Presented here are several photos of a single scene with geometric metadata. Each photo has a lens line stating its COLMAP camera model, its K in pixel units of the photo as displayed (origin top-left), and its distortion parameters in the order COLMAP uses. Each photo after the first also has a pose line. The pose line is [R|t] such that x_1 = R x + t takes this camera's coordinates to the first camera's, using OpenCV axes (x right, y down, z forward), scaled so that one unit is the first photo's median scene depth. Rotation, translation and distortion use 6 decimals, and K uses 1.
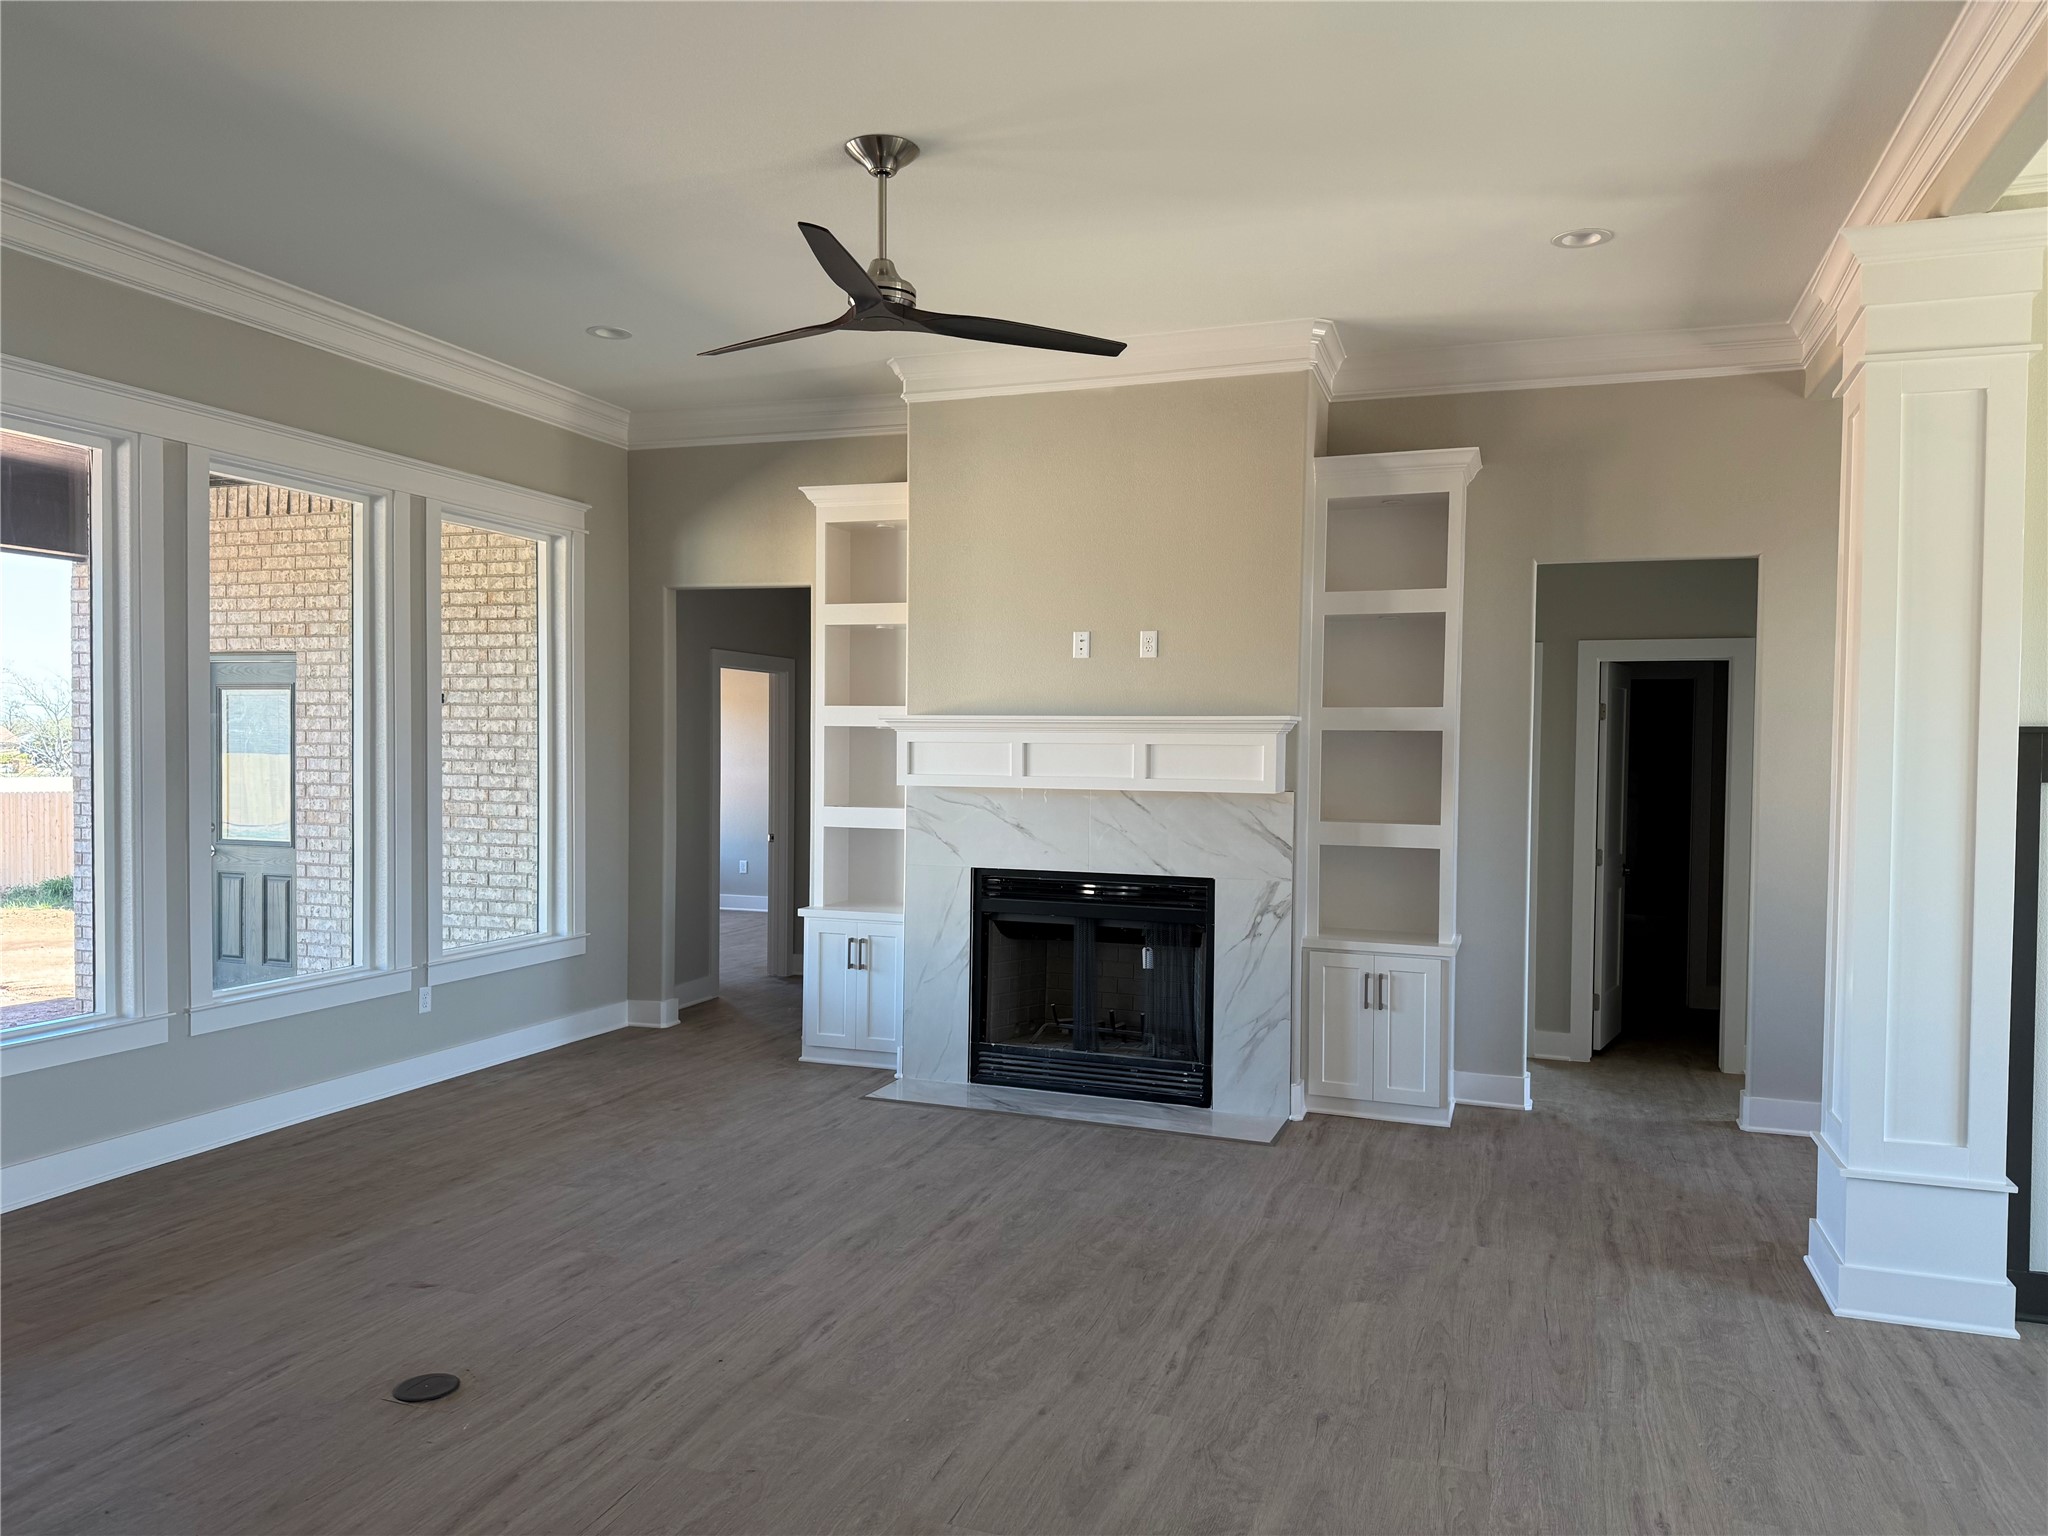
lens RADIAL K [[1431.8, 0, 1025.3], [0, 1431.8, 778.8], [0, 0, 1]] dist [0.075459, -0.095061]
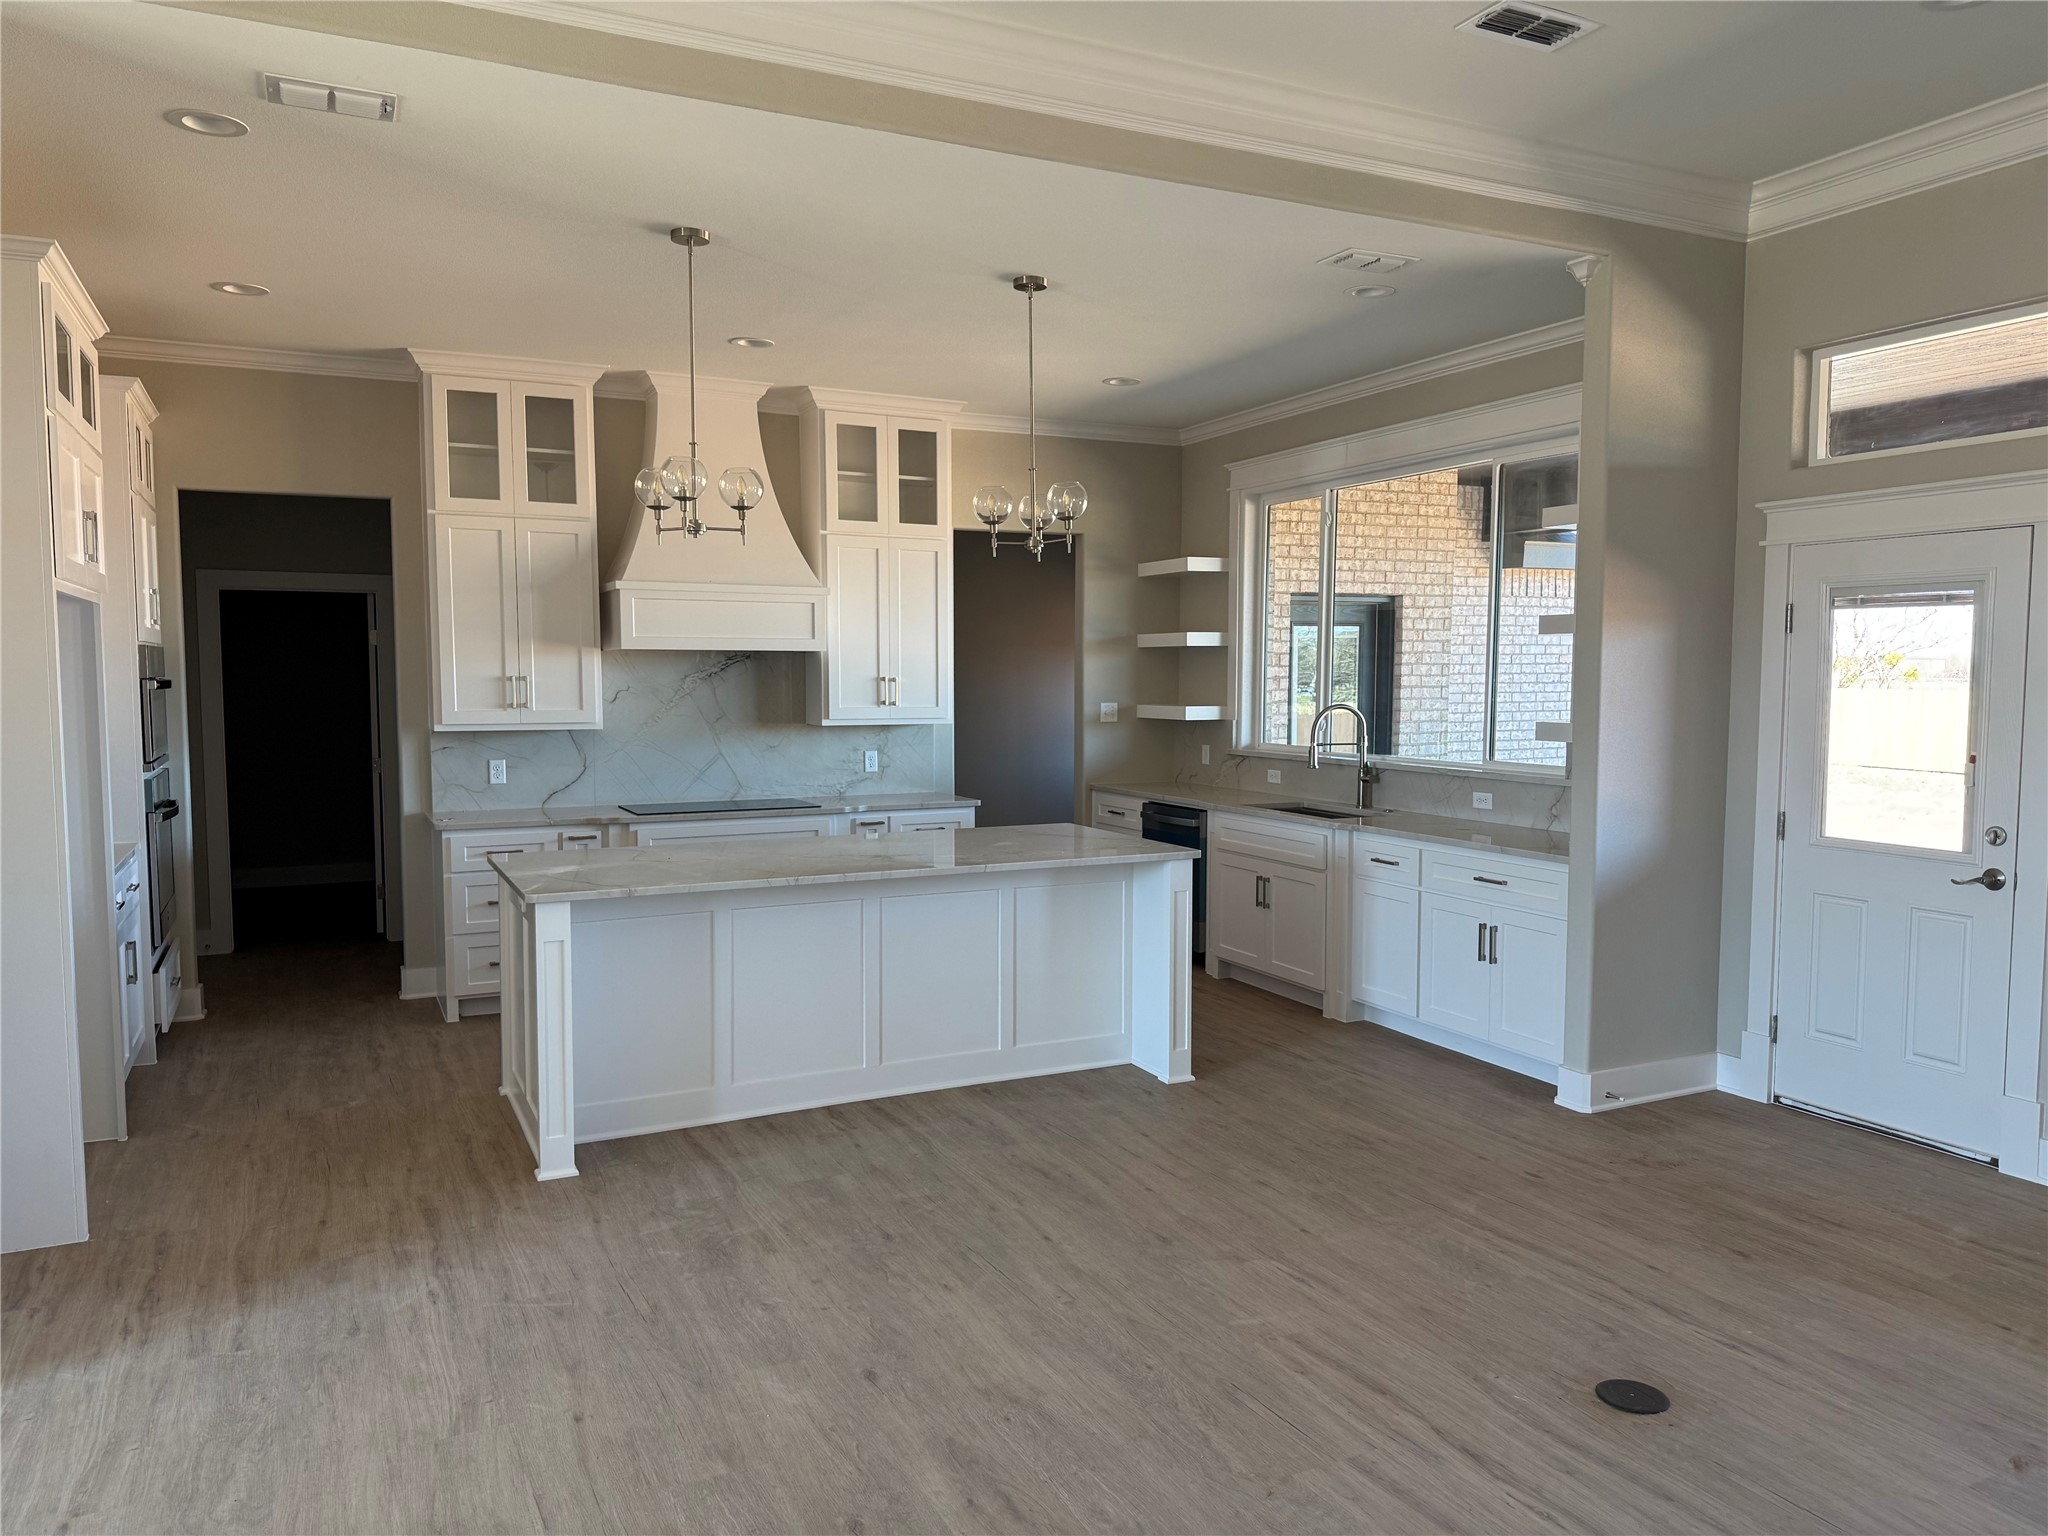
lens RADIAL K [[1431.8, 0, 1029.3], [0, 1431.8, 775.4], [0, 0, 1]] dist [0.075459, -0.095061]
pose [[-0.691645, 0.041330, -0.721054, 0.227003], [-0.027395, 0.996142, 0.083375, -0.014807], [0.721718, 0.077419, -0.687845, 0.618623]]
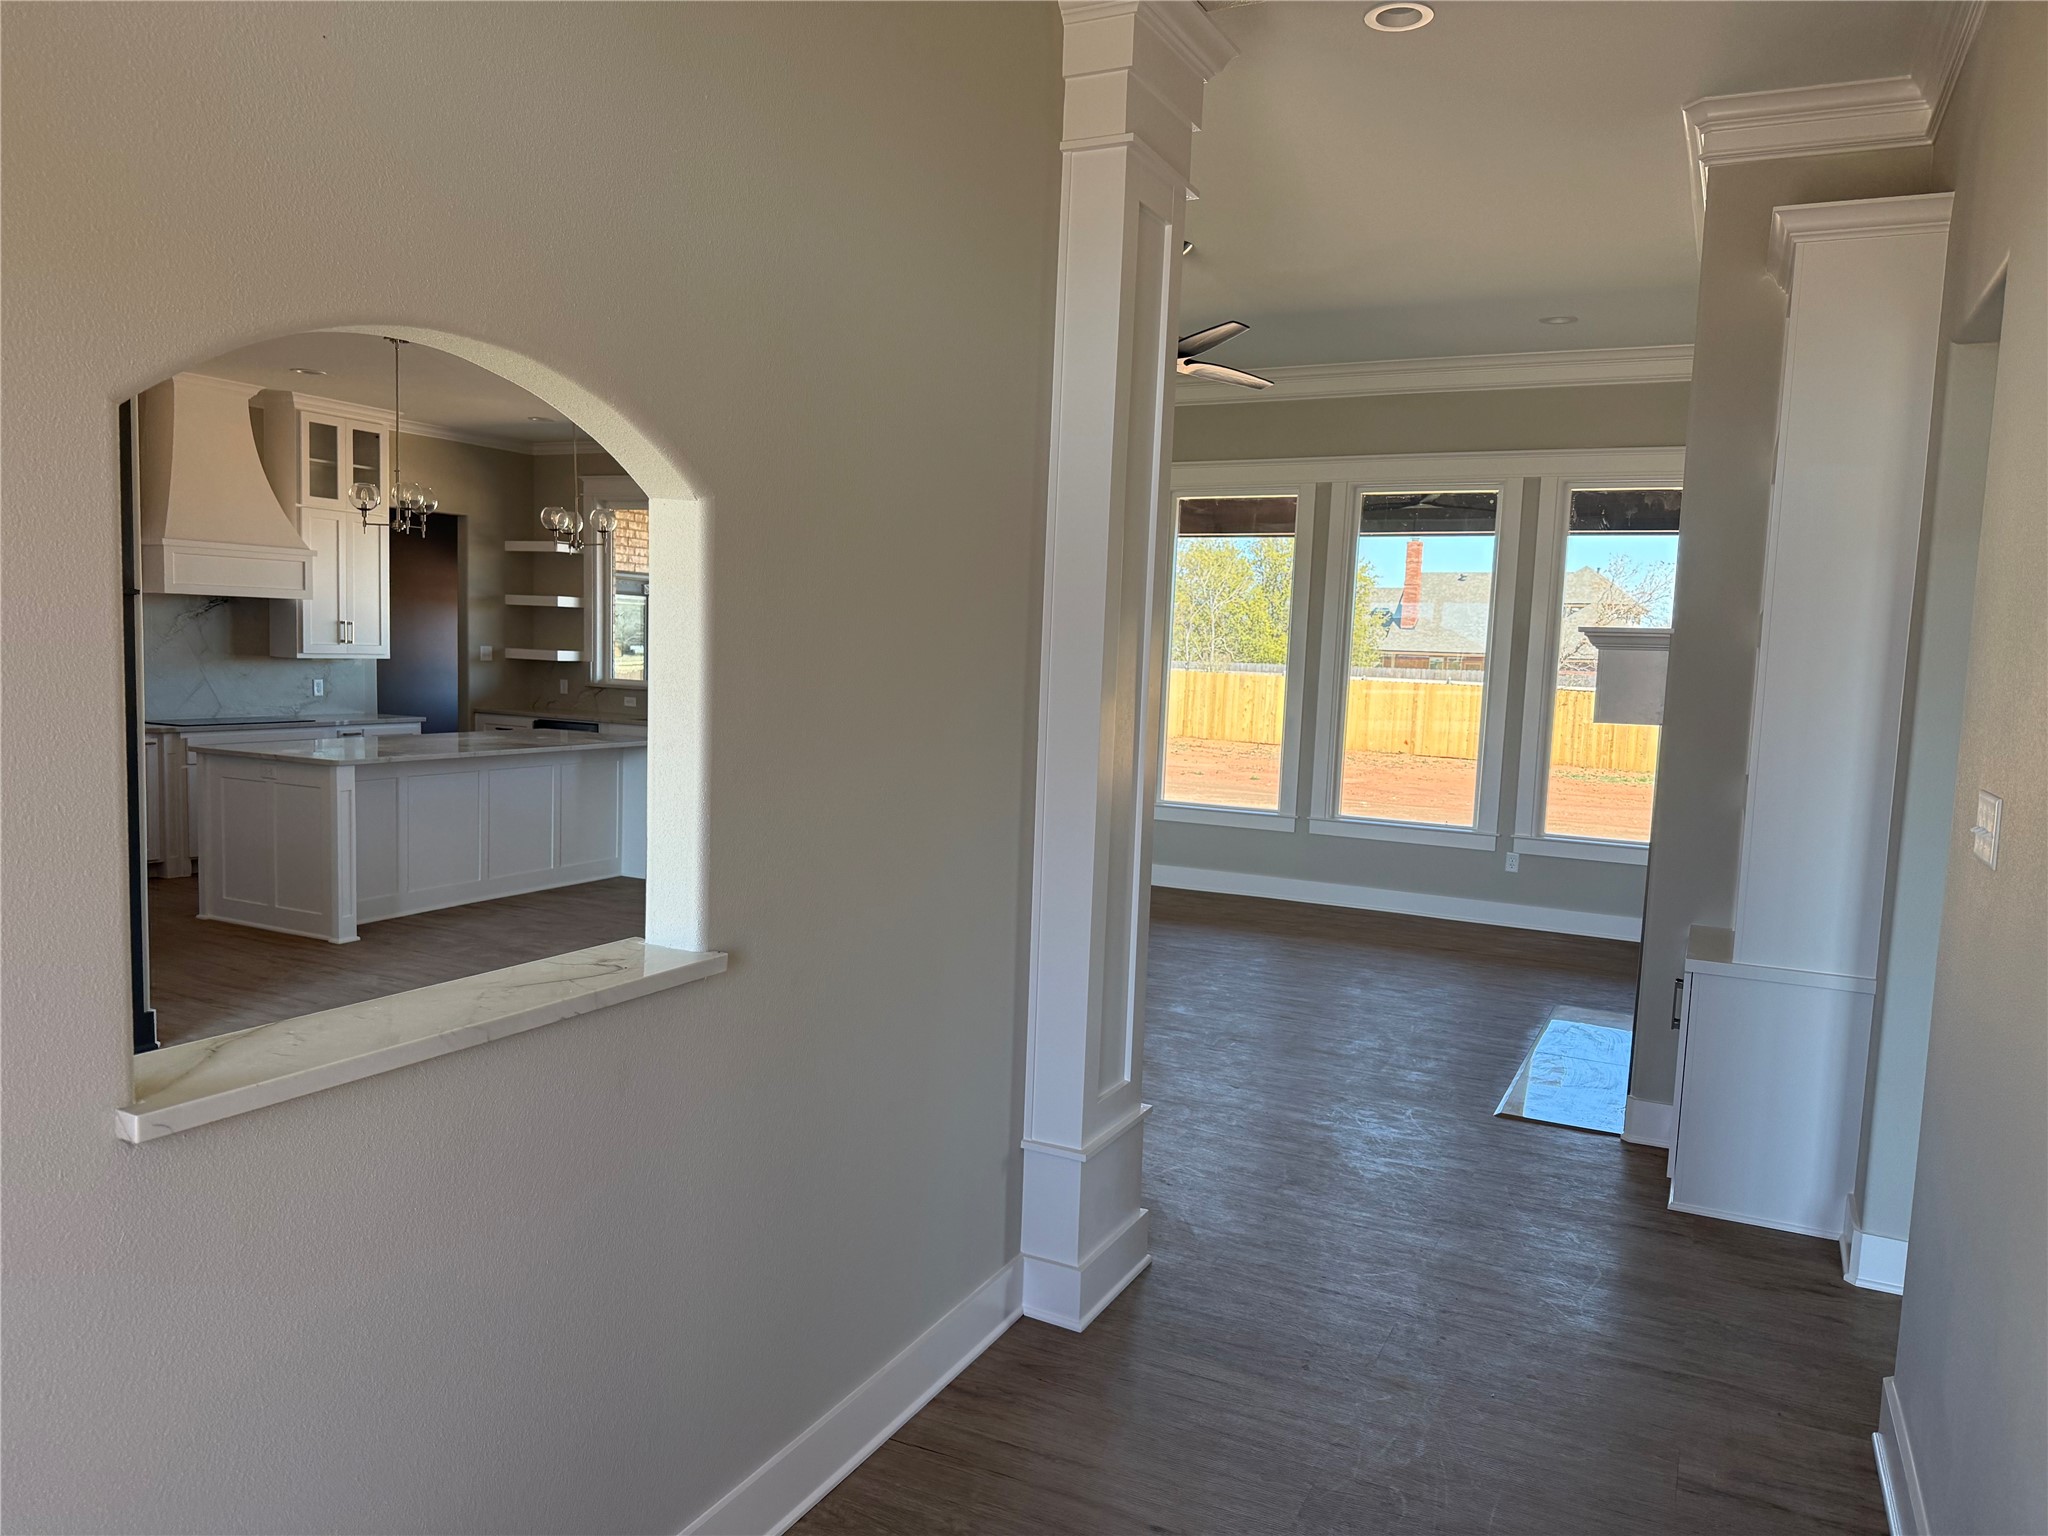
lens RADIAL K [[1431.8, 0, 1014.1], [0, 1431.8, 789.1], [0, 0, 1]] dist [0.075459, -0.095061]
pose [[-0.114797, 0.085788, -0.989678, 0.816732], [-0.064113, 0.993547, 0.093560, -0.007464], [0.991318, 0.074191, -0.108556, 0.600024]]
